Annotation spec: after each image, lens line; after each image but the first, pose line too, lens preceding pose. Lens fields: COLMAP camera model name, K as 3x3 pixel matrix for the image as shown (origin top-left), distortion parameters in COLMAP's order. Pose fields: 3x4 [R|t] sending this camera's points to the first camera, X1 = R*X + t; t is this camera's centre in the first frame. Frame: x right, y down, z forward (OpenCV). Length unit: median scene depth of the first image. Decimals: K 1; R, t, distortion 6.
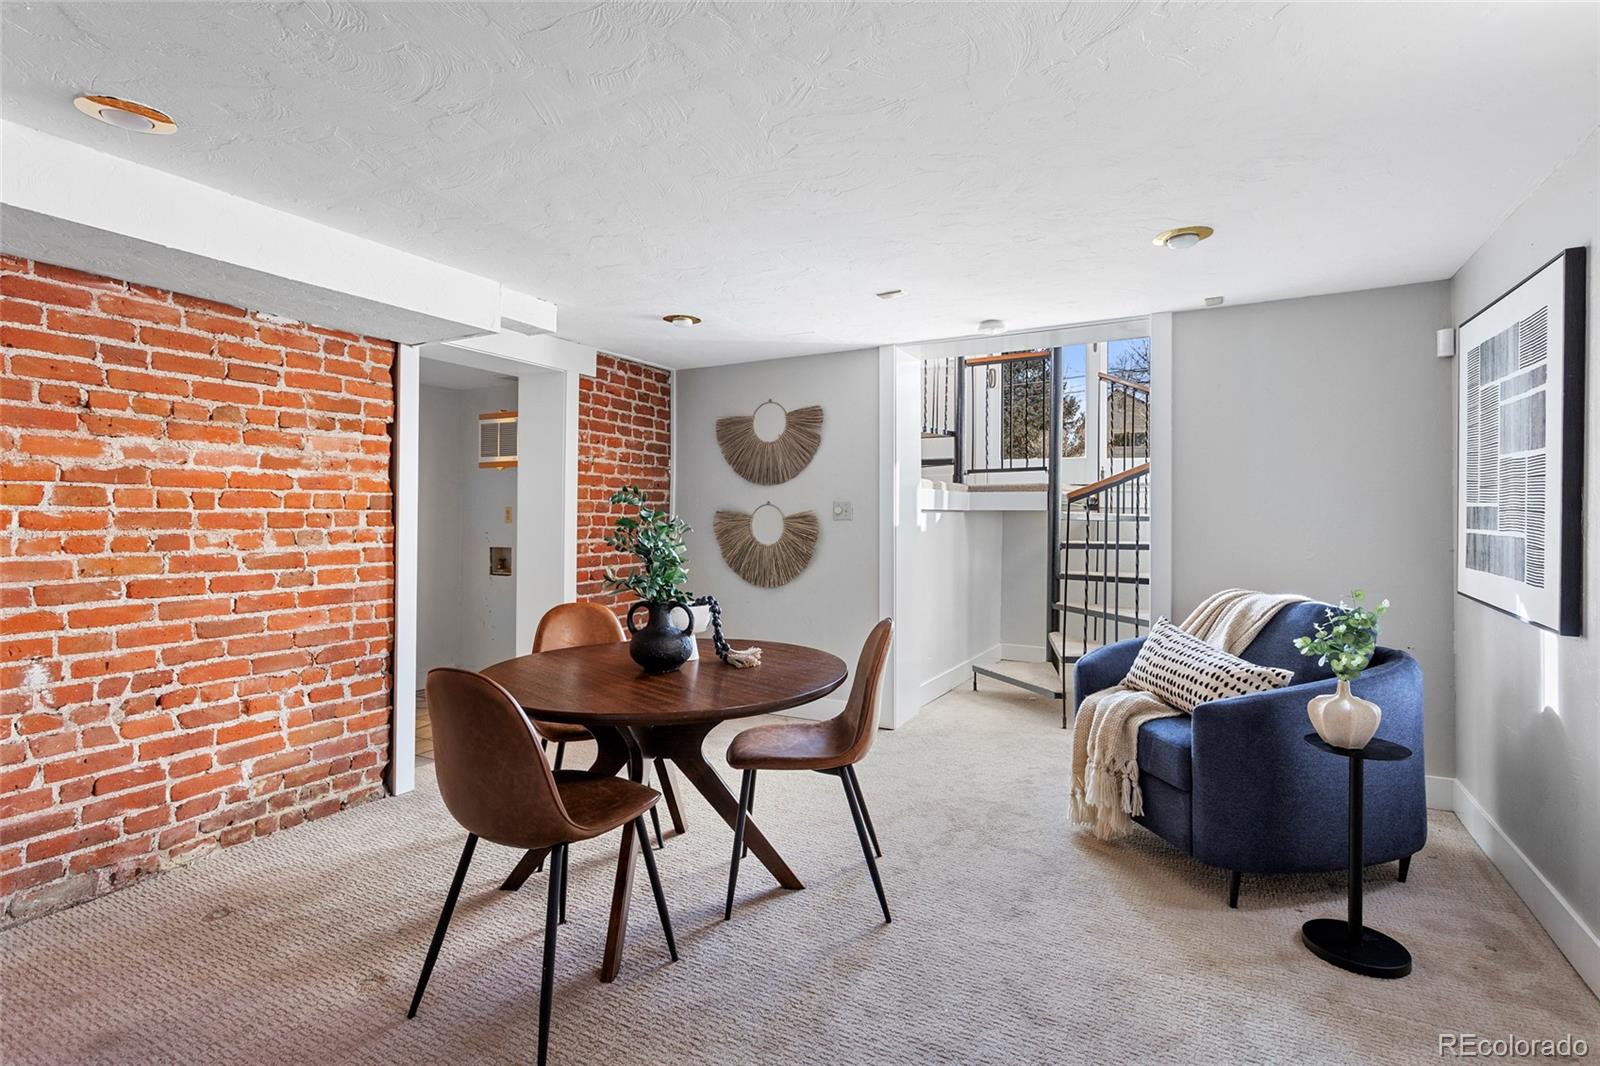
lens RADIAL K [[770.4, 0, 800.0], [0, 770.4, 533.0], [0, 0, 1]] dist [0.002358, 0.000740]
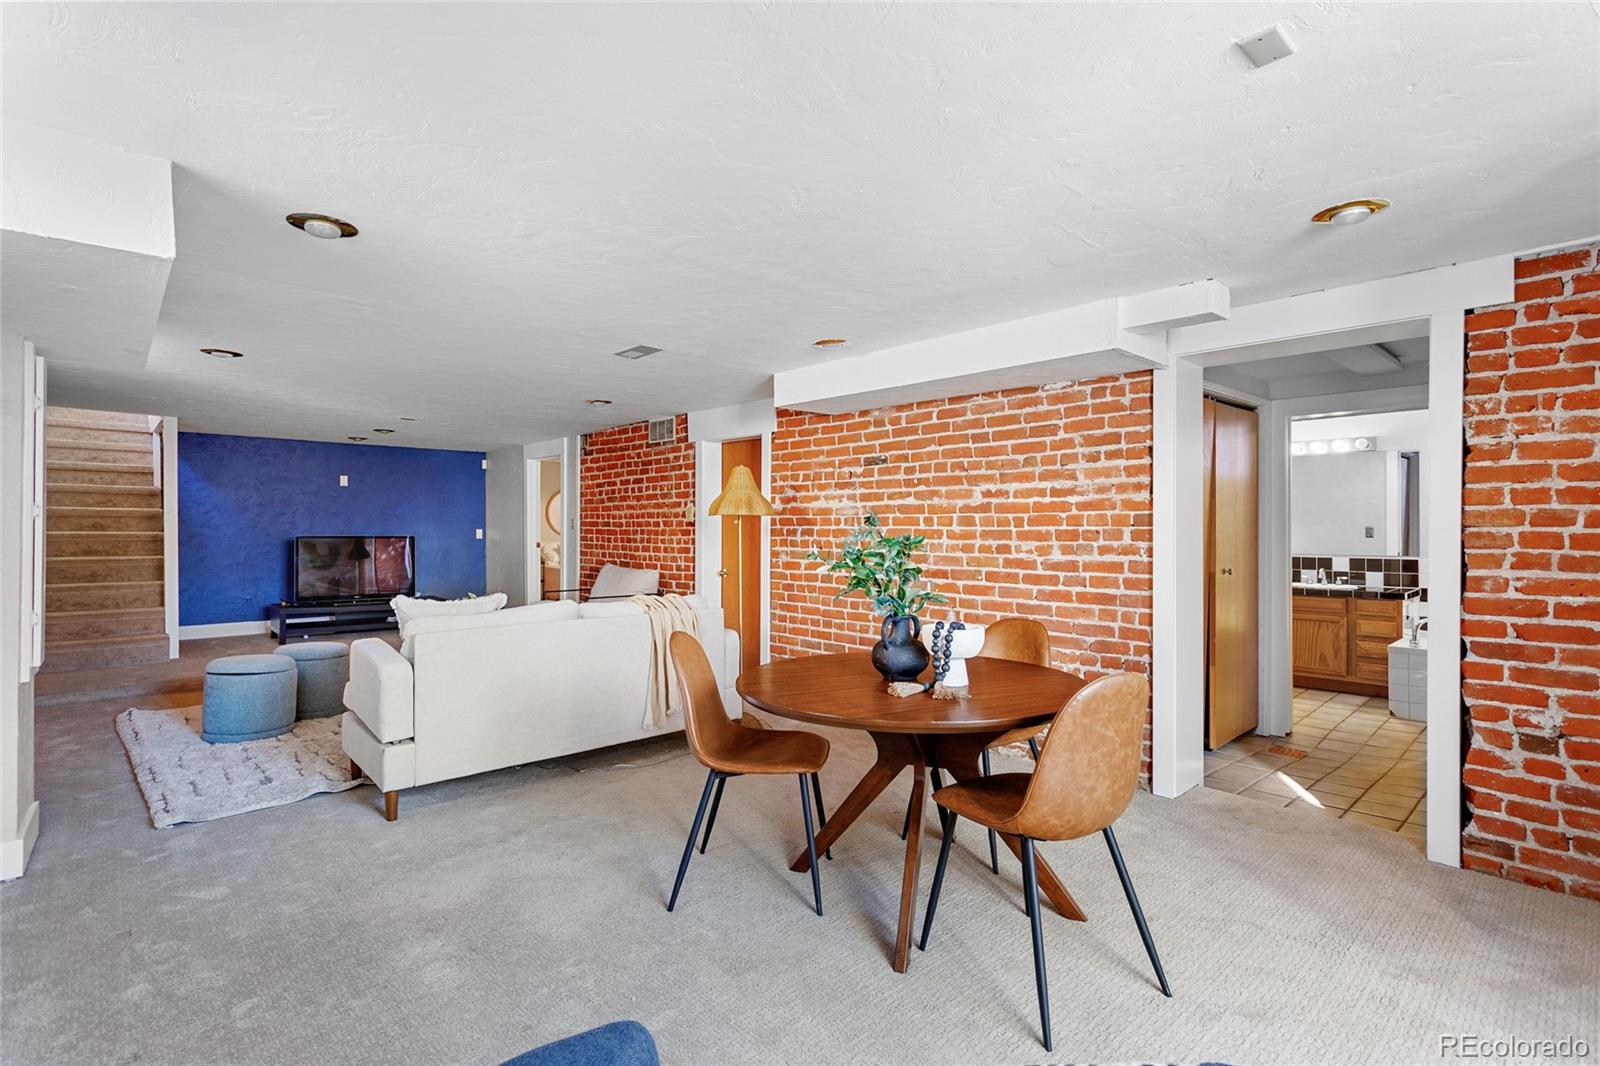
lens RADIAL K [[781.5, 0, 800.4], [0, 781.5, 519.3], [0, 0, 1]] dist [0.001055, 0.000010]
pose [[-0.330257, 0.011899, -0.943816, 0.745370], [0.001474, 0.999926, 0.012090, -0.061090], [0.943890, 0.002601, -0.330250, 1.017446]]
